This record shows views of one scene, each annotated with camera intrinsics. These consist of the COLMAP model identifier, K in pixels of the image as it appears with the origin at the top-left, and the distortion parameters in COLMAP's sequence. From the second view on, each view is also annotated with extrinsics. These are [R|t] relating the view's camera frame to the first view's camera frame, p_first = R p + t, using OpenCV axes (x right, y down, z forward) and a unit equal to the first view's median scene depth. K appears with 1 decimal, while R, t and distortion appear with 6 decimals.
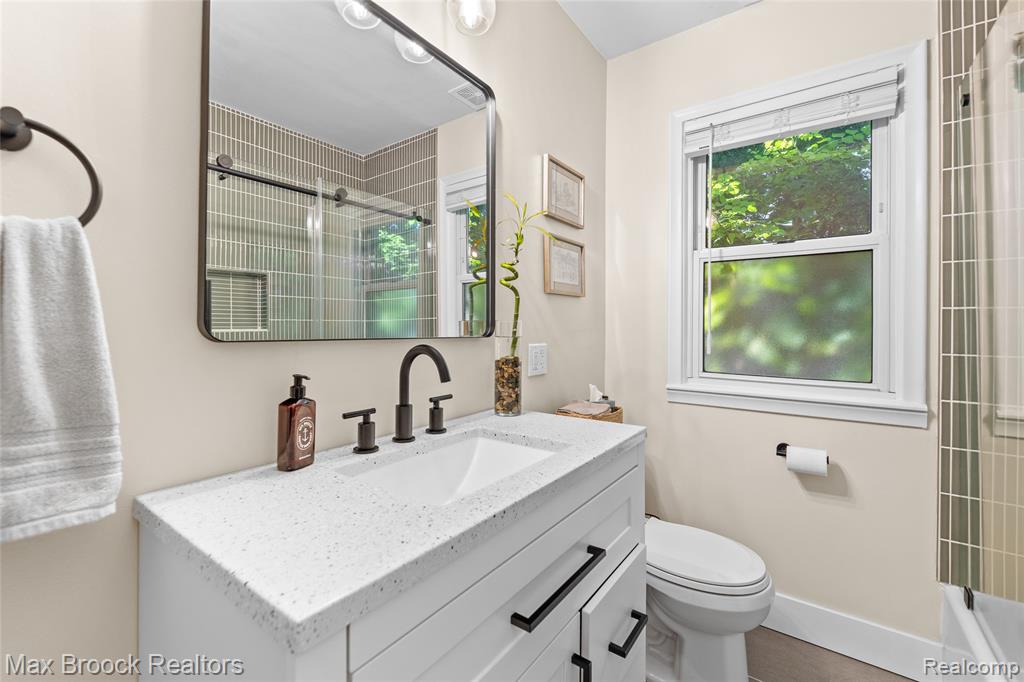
lens RADIAL K [[427.5, 0, 510.2], [0, 427.5, 331.9], [0, 0, 1]] dist [-0.001082, -0.000251]
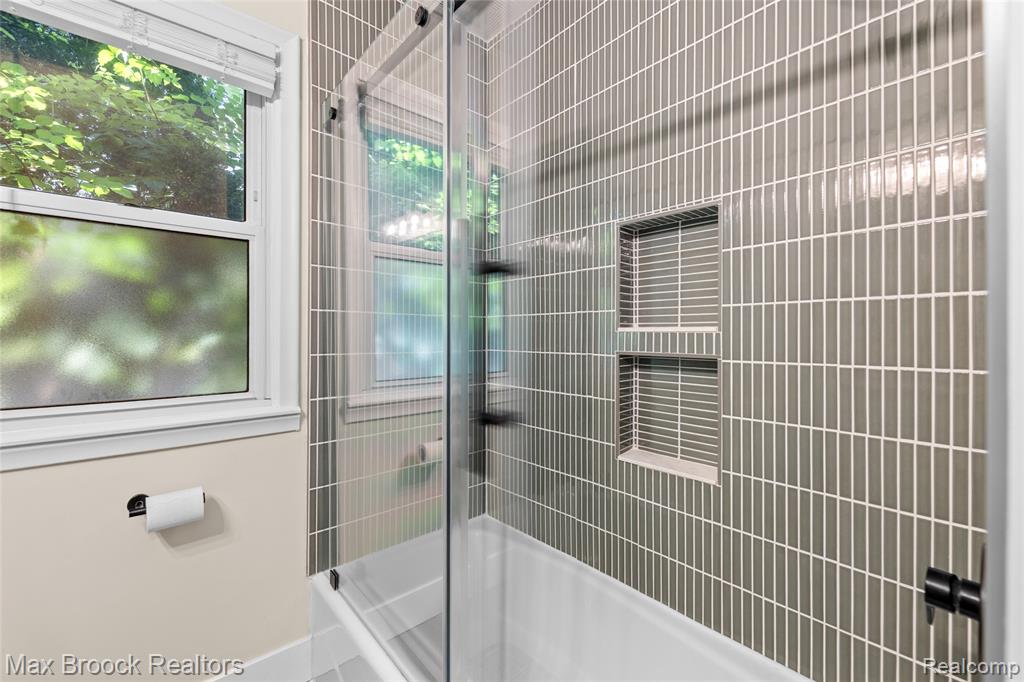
lens RADIAL K [[427.5, 0, 510.2], [0, 427.5, 331.9], [0, 0, 1]] dist [-0.001082, -0.000251]
pose [[0.214123, -0.001622, 0.976805, 0.101754], [0.016155, 0.999868, -0.001881, 0.006613], [-0.976673, 0.016183, 0.214121, 0.287747]]
